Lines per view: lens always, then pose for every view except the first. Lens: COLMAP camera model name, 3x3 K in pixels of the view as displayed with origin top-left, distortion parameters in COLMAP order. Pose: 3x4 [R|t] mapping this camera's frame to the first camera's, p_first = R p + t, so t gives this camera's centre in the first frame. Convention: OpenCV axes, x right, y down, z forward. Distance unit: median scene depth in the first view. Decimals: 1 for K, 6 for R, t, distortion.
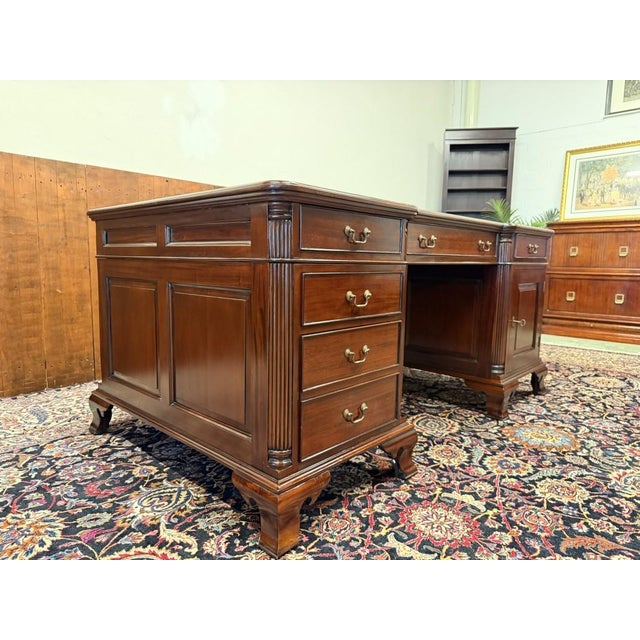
lens RADIAL K [[460.2, 0, 324.2], [0, 460.2, 314.5], [0, 0, 1]] dist [0.014583, -0.031493]
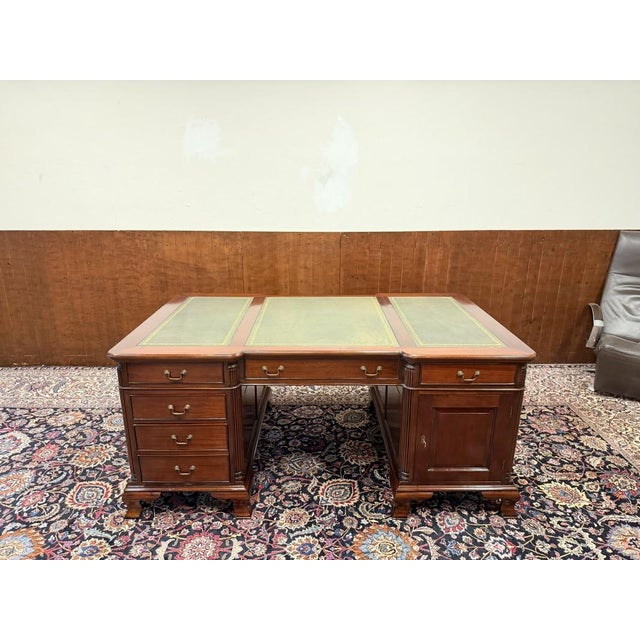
lens RADIAL K [[460.2, 0, 324.5], [0, 460.2, 320.1], [0, 0, 1]] dist [0.014583, -0.031493]
pose [[0.686232, 0.213174, -0.695444, 1.185383], [-0.081807, 0.972644, 0.217420, -0.586592], [0.722768, -0.092308, 0.684899, 0.194417]]
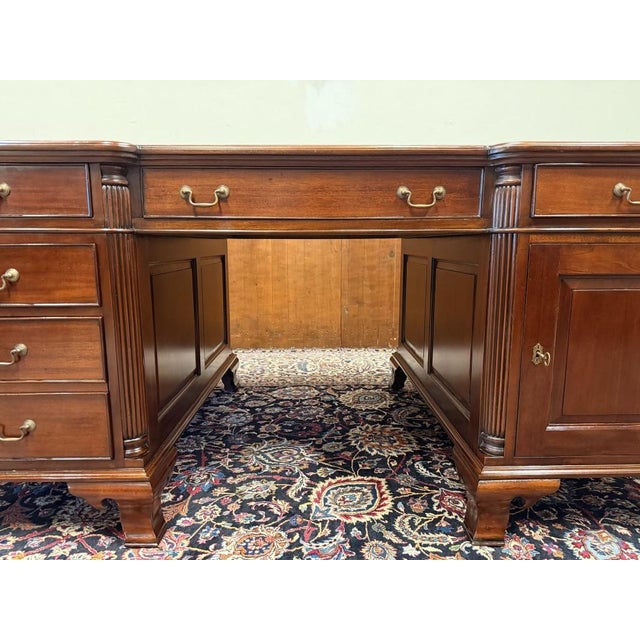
lens RADIAL K [[451.2, 0, 323.2], [0, 451.2, 321.1], [0, 0, 1]] dist [-0.011896, 0.001591]
pose [[0.687199, 0.102158, -0.719251, 0.753746], [-0.071361, 0.994768, 0.073110, -0.047025], [0.722956, 0.001086, 0.690893, 0.673700]]
